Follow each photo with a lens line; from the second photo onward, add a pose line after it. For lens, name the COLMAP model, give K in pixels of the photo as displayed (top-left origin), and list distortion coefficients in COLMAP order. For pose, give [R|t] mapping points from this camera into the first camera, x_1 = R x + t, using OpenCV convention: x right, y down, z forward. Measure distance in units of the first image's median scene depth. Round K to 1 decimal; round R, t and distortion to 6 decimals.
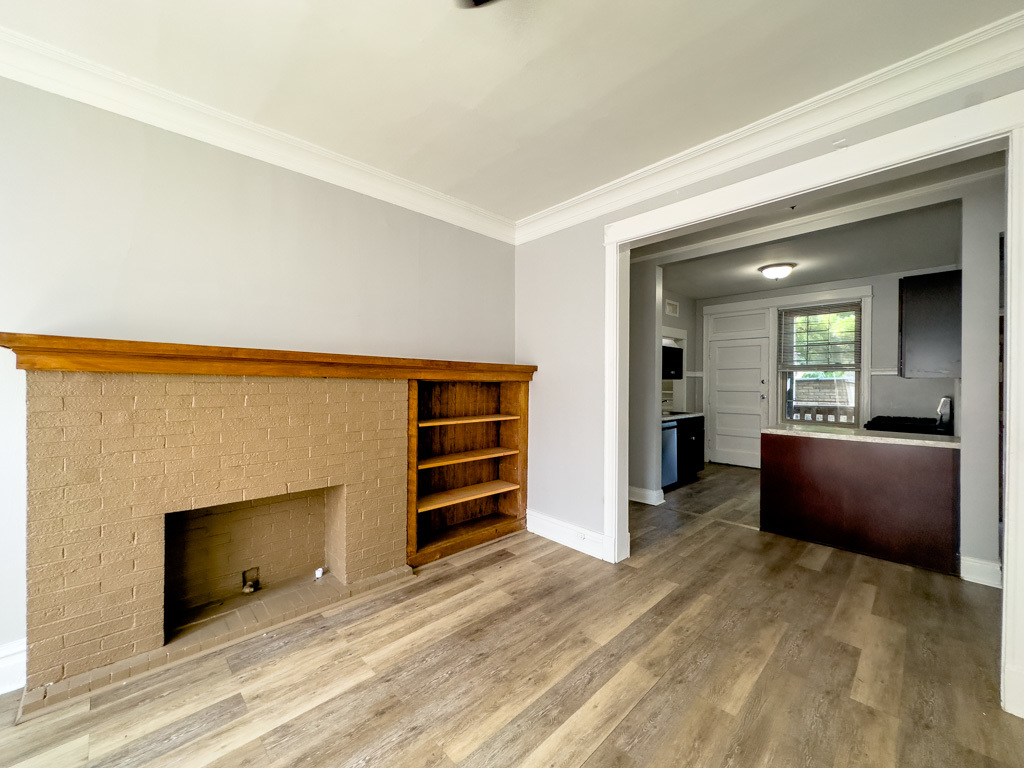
lens RADIAL K [[409.1, 0, 512.0], [0, 409.1, 384.0], [0, 0, 1]] dist [-0.001723, -0.000045]
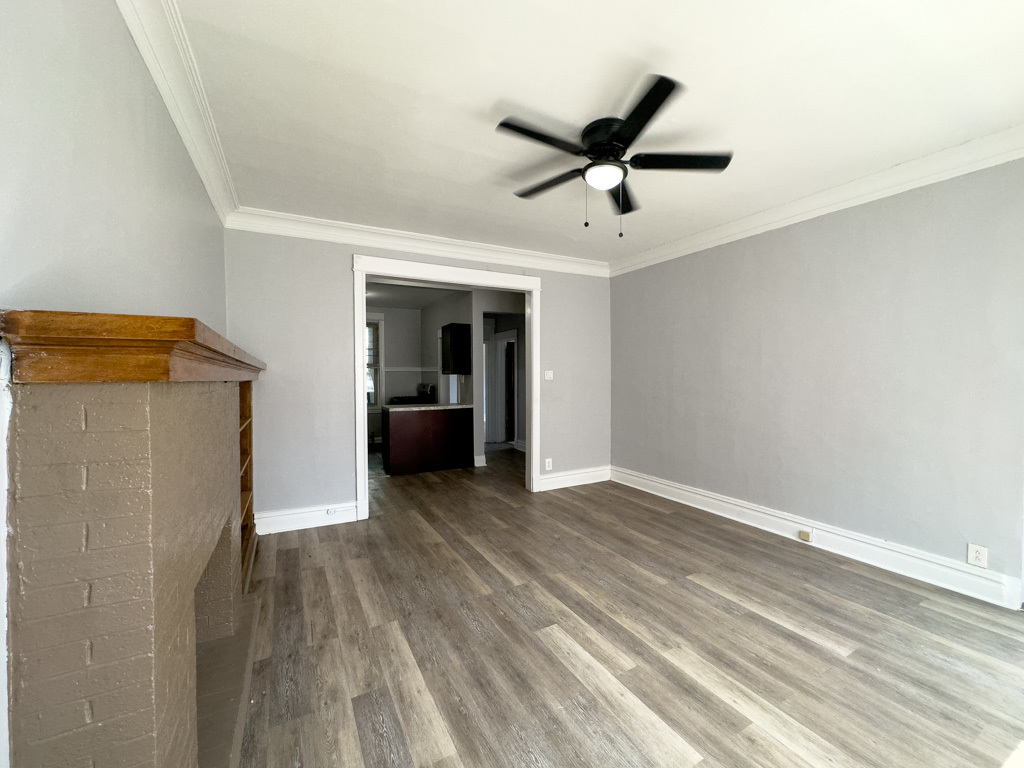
lens RADIAL K [[409.1, 0, 512.0], [0, 409.1, 384.0], [0, 0, 1]] dist [-0.001723, -0.000045]
pose [[0.267064, -0.028377, 0.963261, -1.181118], [0.007606, 0.999597, 0.027339, -0.032436], [-0.963649, 0.000026, 0.267172, 0.276074]]
